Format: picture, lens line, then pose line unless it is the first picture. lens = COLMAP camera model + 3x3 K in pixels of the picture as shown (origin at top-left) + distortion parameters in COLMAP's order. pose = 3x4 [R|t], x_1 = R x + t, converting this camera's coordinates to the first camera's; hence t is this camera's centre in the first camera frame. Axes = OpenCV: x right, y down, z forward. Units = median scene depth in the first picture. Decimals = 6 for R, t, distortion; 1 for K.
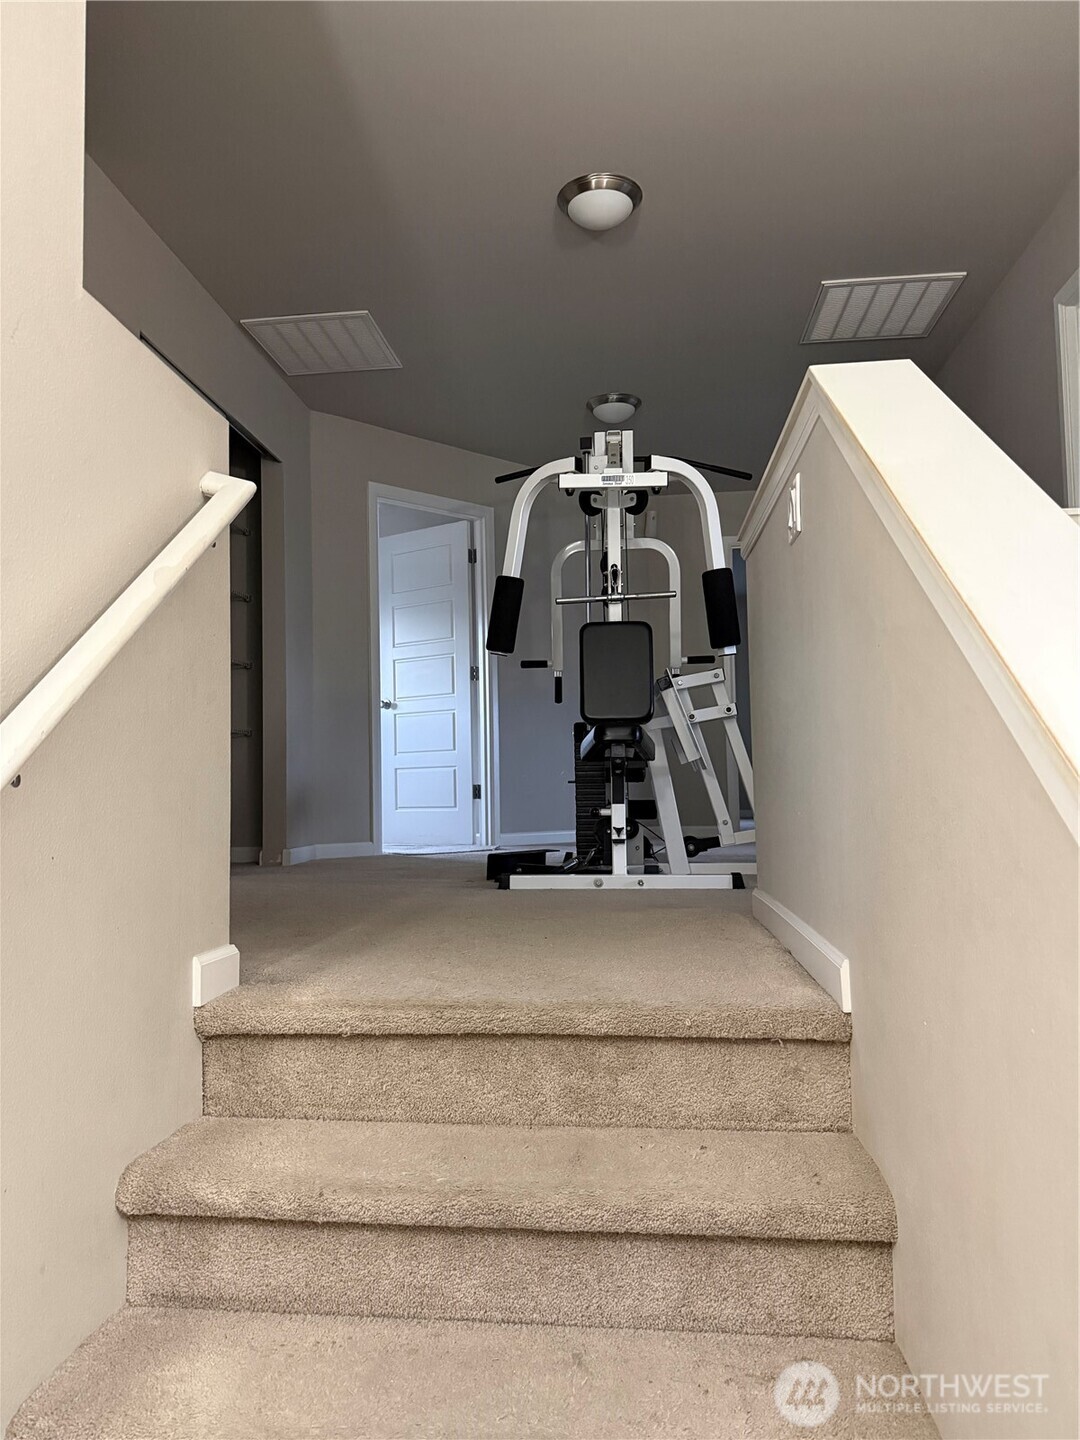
lens RADIAL K [[1013.9, 0, 537.8], [0, 1013.9, 718.3], [0, 0, 1]] dist [0.051203, -0.005871]
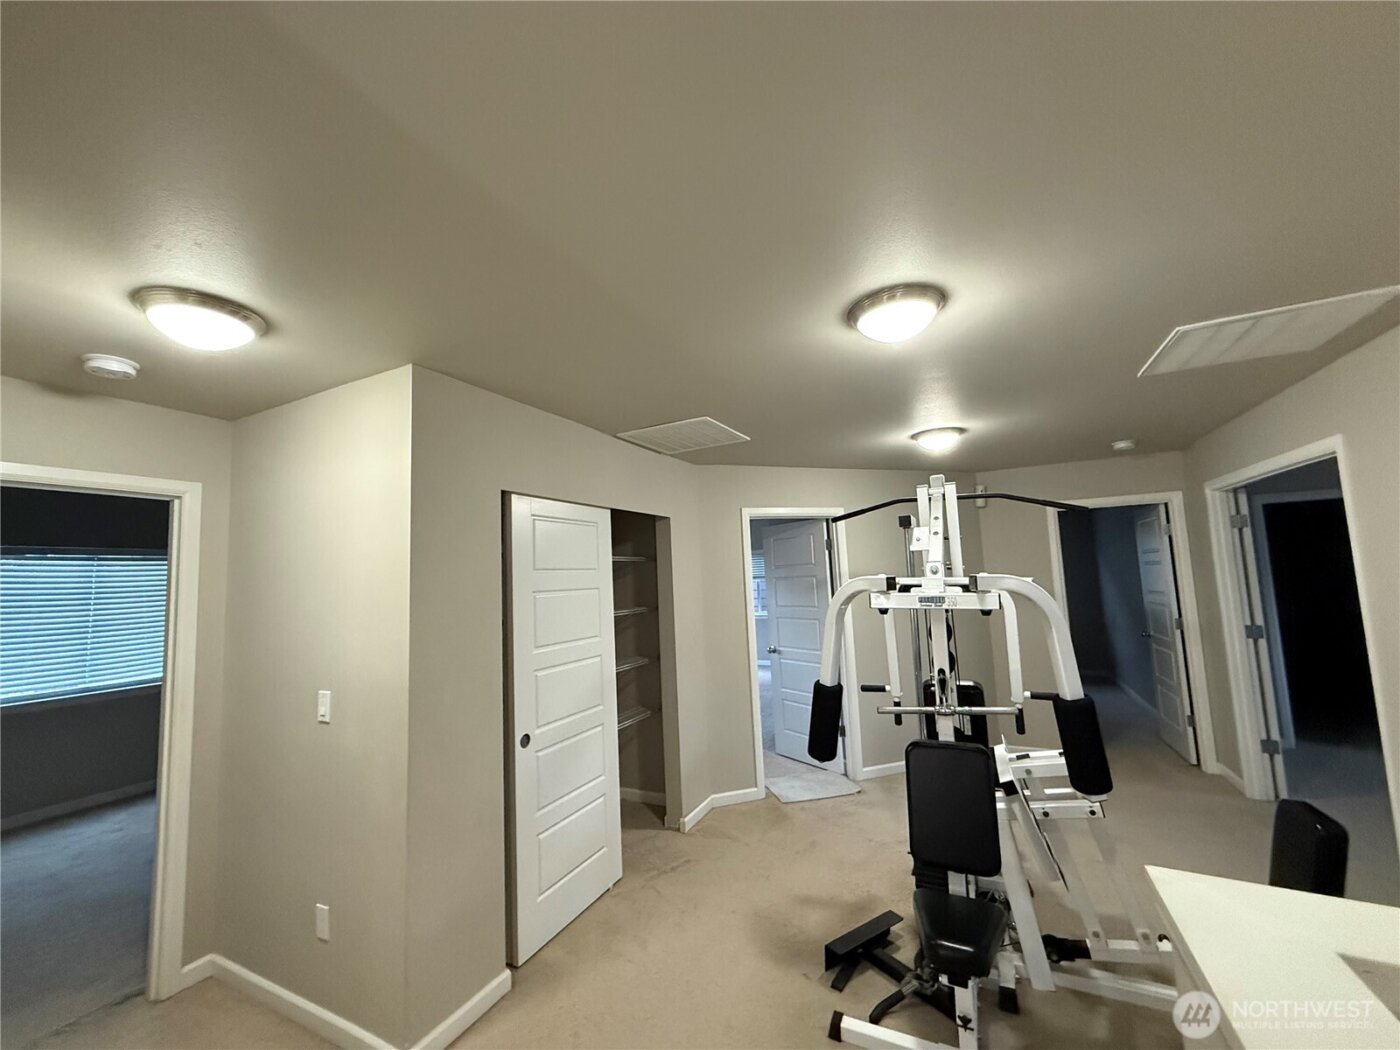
lens RADIAL K [[557.6, 0, 699.7], [0, 557.6, 525.2], [0, 0, 1]] dist [-0.001563, 0.000043]
pose [[0.932639, -0.059962, -0.355794, 0.054161], [0.057197, 0.998195, -0.018297, -0.266953], [0.356249, -0.003286, 0.934385, 0.410940]]
